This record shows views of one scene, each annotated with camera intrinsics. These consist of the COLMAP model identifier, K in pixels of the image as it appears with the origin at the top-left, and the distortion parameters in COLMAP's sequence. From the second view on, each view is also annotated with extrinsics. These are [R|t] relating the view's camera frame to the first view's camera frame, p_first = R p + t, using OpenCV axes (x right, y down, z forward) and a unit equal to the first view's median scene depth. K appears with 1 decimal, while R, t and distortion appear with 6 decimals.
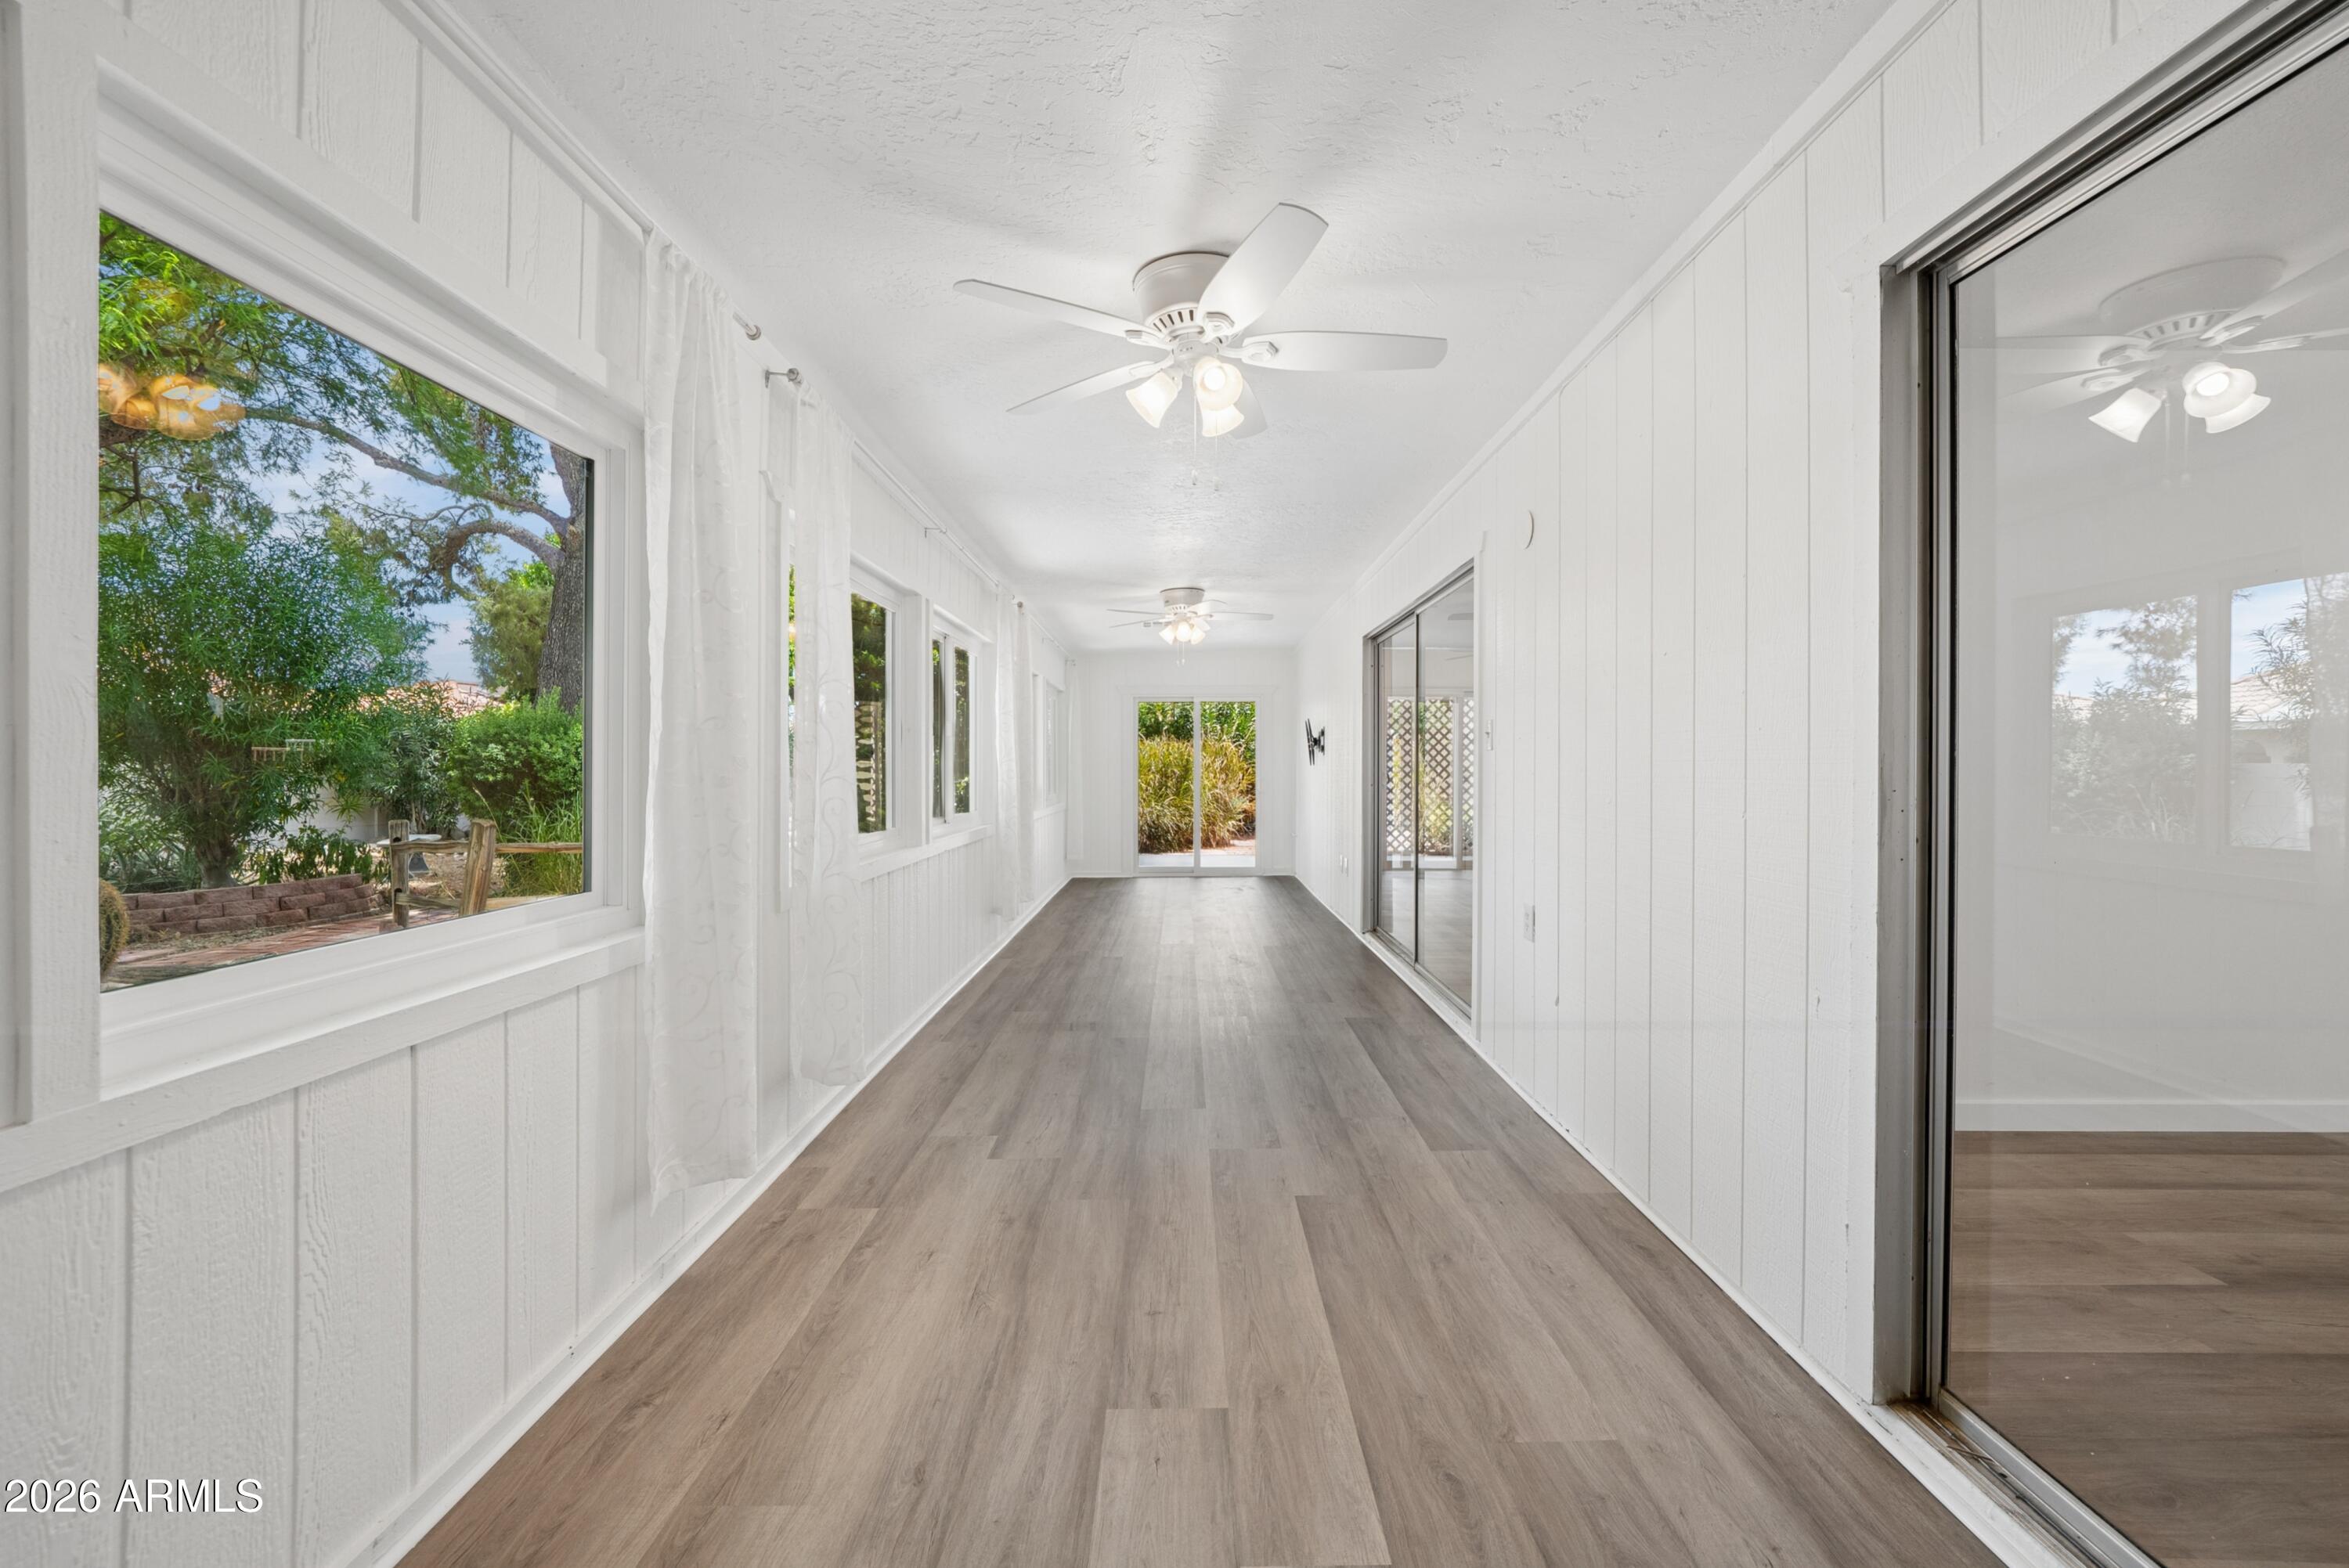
lens RADIAL K [[932.7, 0, 1174.9], [0, 932.7, 773.6], [0, 0, 1]] dist [-0.001568, 0.000547]
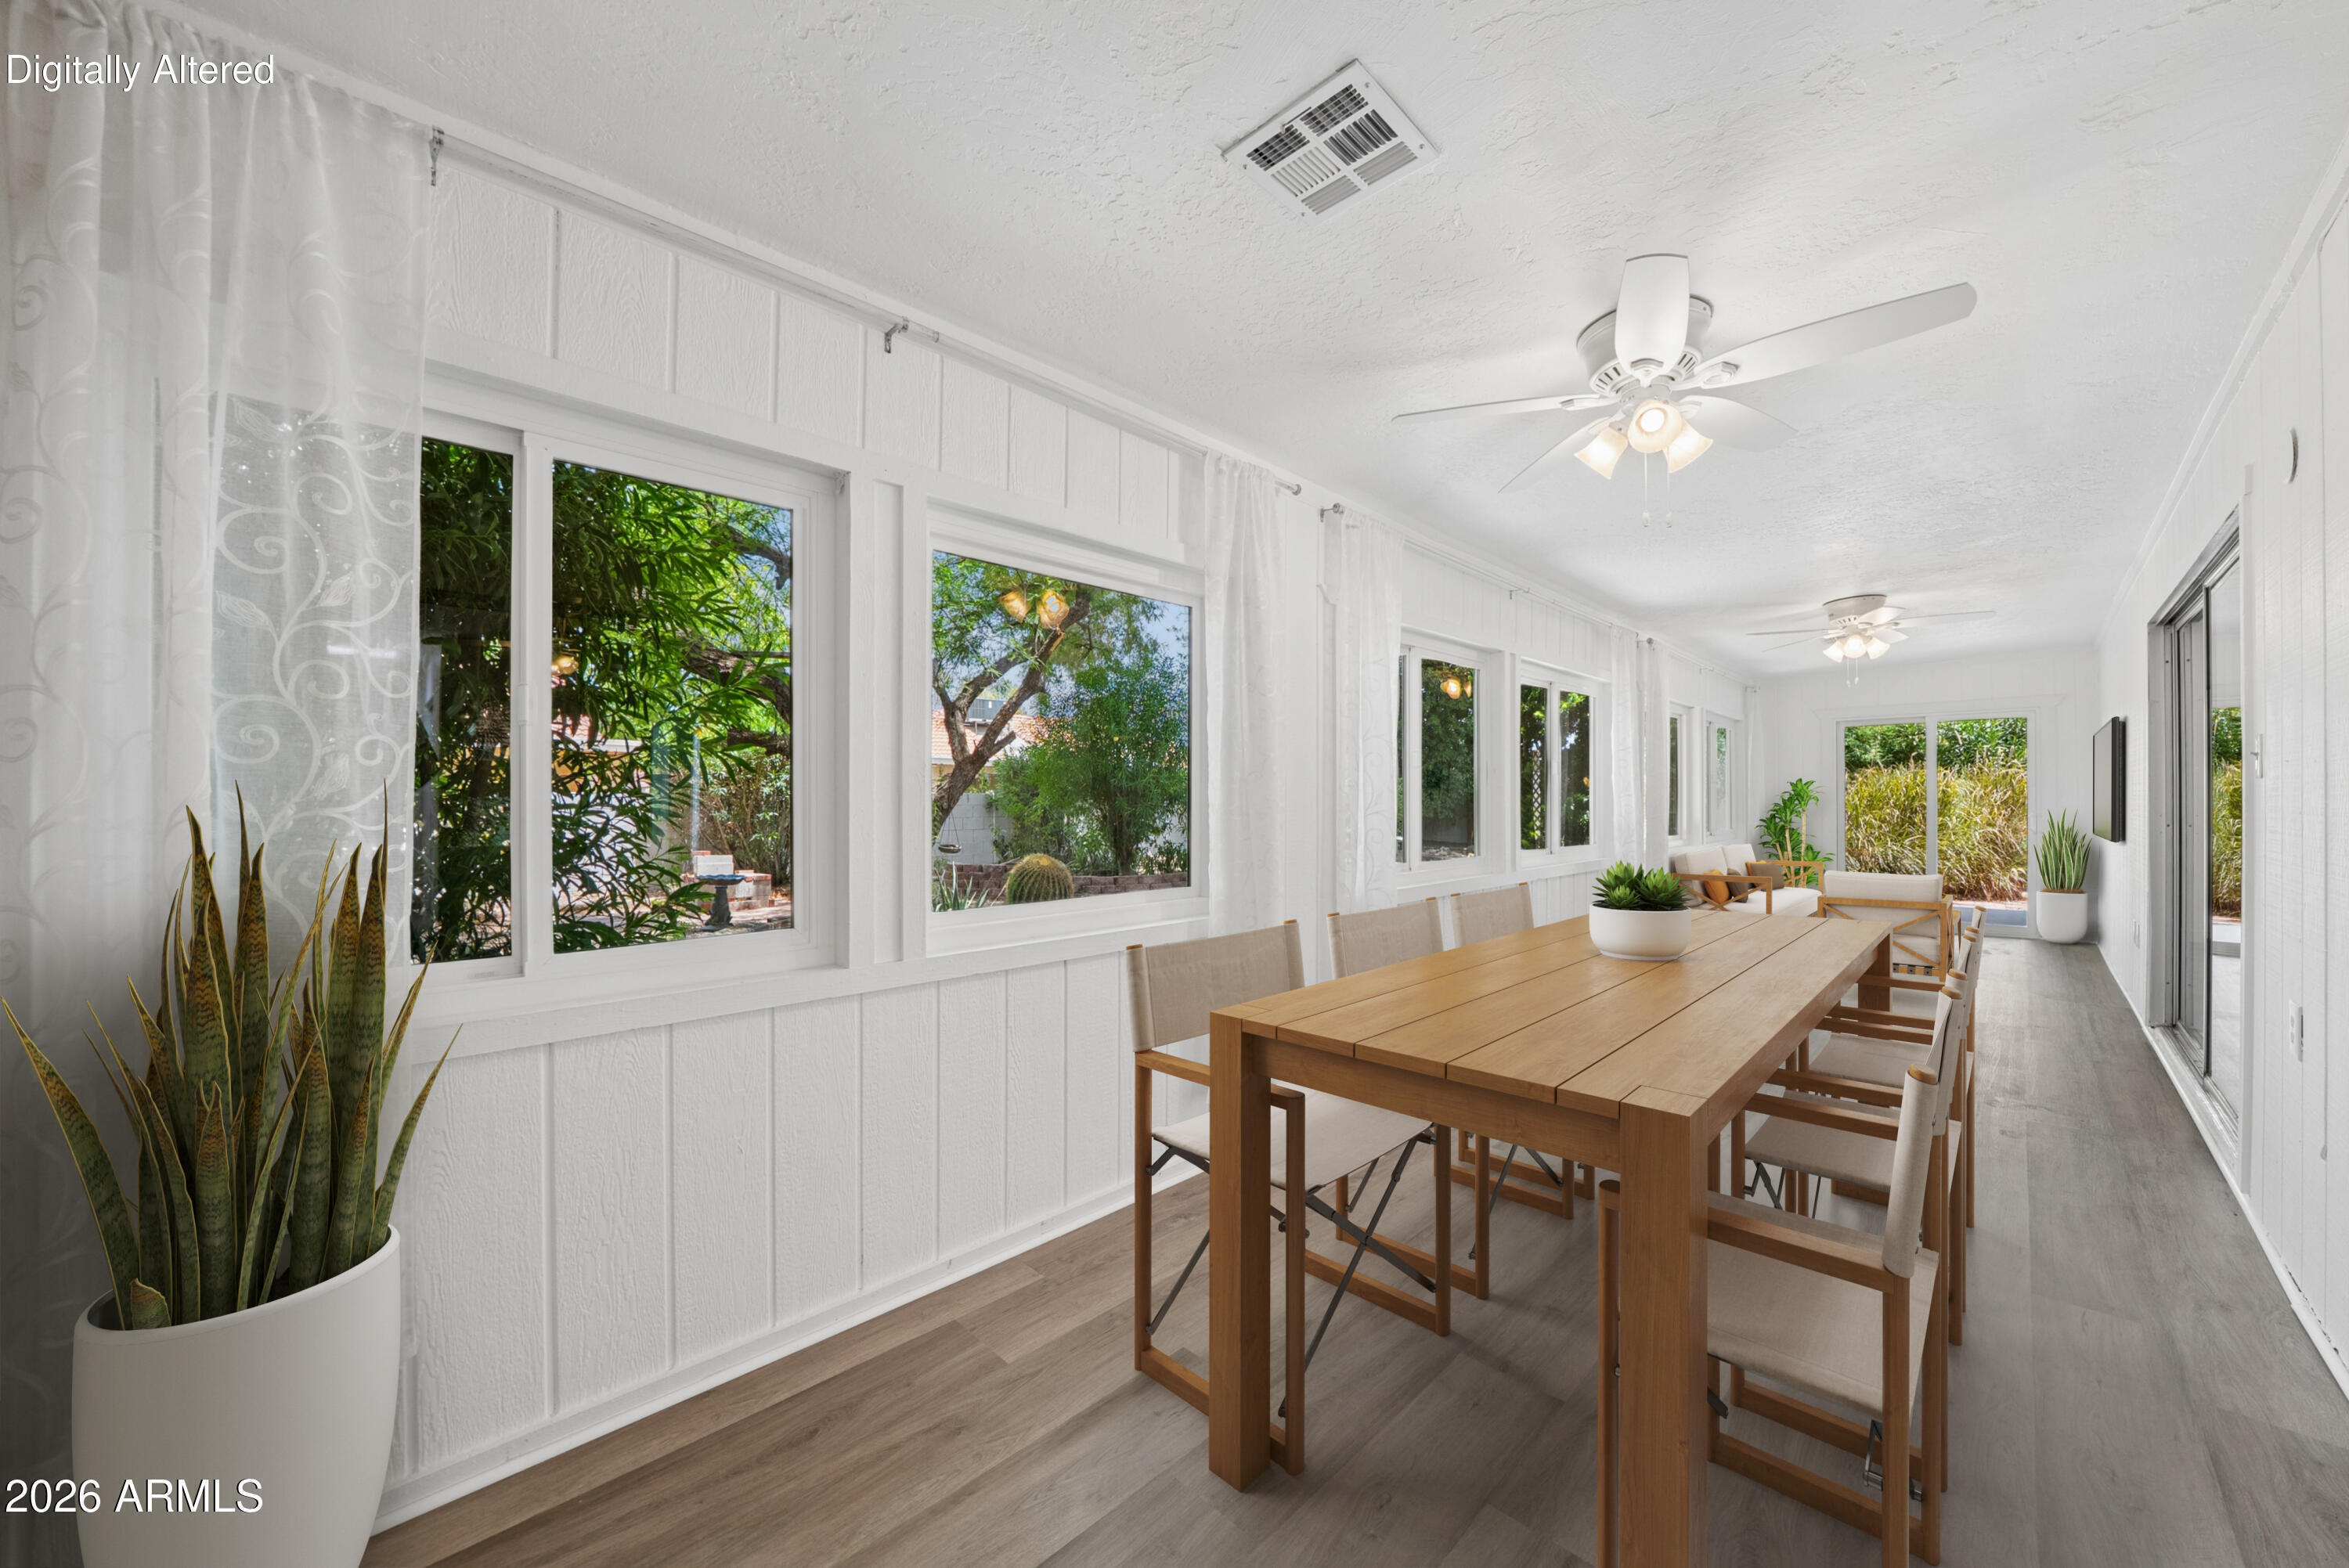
lens RADIAL K [[842.8, 0, 1173.1], [0, 842.8, 794.9], [0, 0, 1]] dist [-0.018876, 0.000755]
pose [[0.704636, -0.008119, -0.709523, 0.249619], [-0.001362, 0.999917, -0.012794, -0.004540], [0.709568, 0.009982, 0.704567, -0.001421]]
